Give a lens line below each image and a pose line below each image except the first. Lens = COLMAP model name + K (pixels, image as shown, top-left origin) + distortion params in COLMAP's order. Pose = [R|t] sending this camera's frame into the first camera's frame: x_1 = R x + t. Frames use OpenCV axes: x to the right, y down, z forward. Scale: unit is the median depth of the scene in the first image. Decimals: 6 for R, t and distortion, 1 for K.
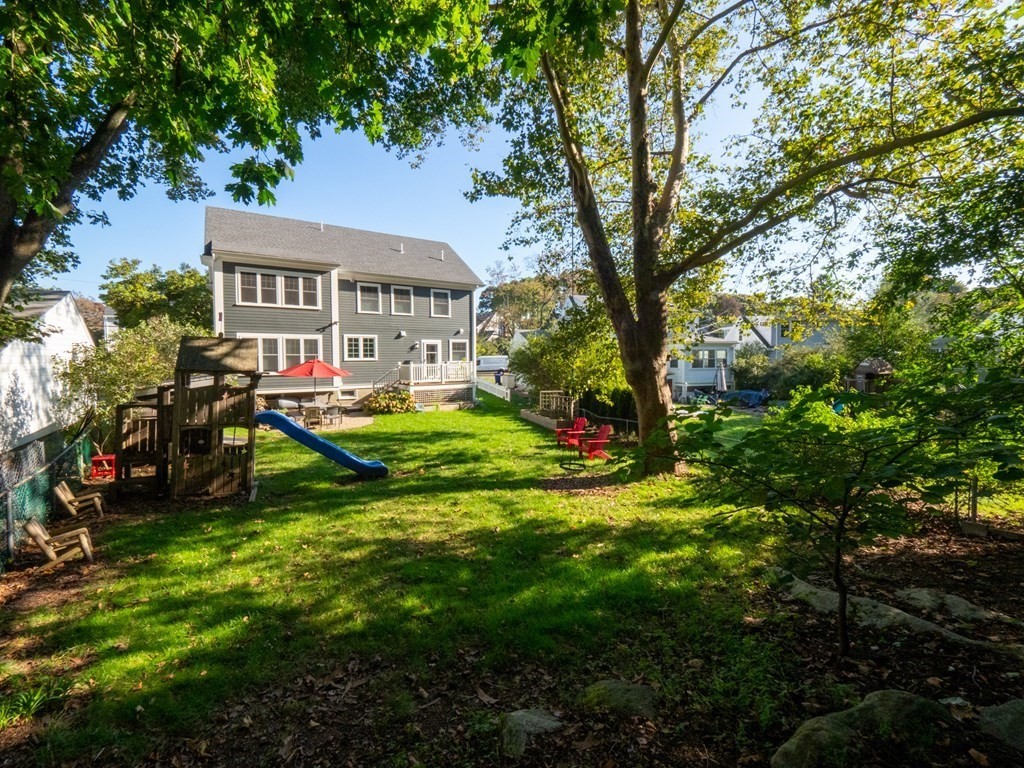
lens RADIAL K [[420.3, 0, 505.9], [0, 420.3, 379.6], [0, 0, 1]] dist [-0.000492, -0.000403]
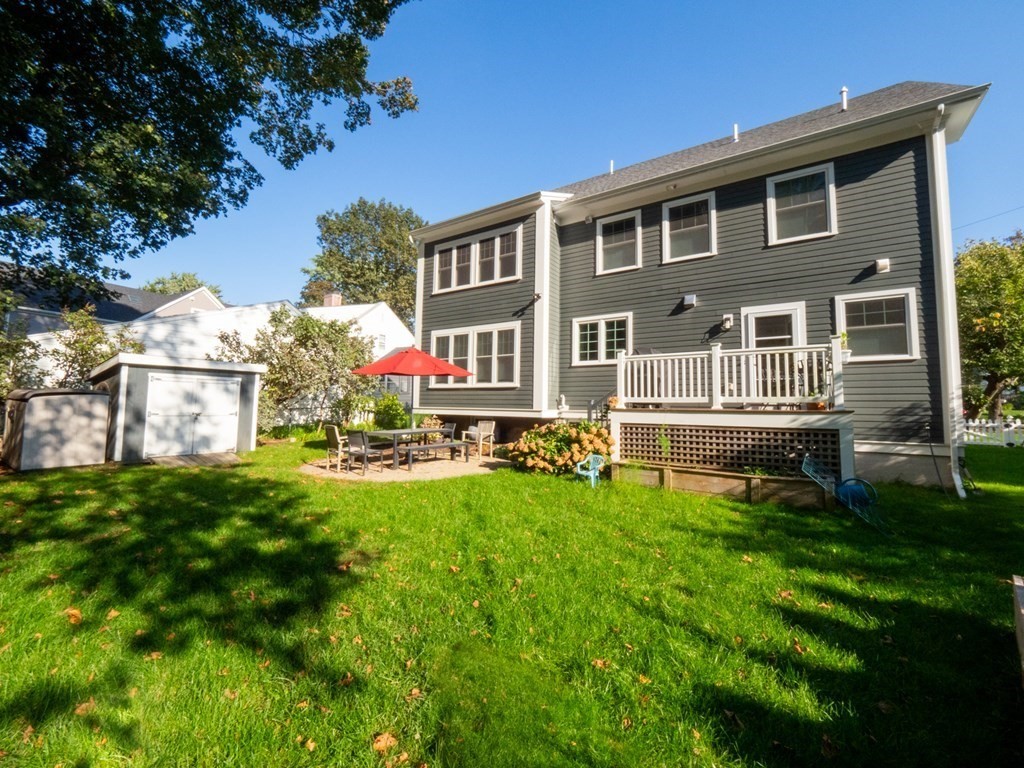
lens RADIAL K [[420.3, 0, 505.9], [0, 420.3, 379.6], [0, 0, 1]] dist [-0.000492, -0.000403]
pose [[0.405509, -0.045591, -0.912953, 0.084346], [-0.060519, 0.995225, -0.076581, 0.020881], [0.912086, 0.086305, 0.400813, 0.702541]]
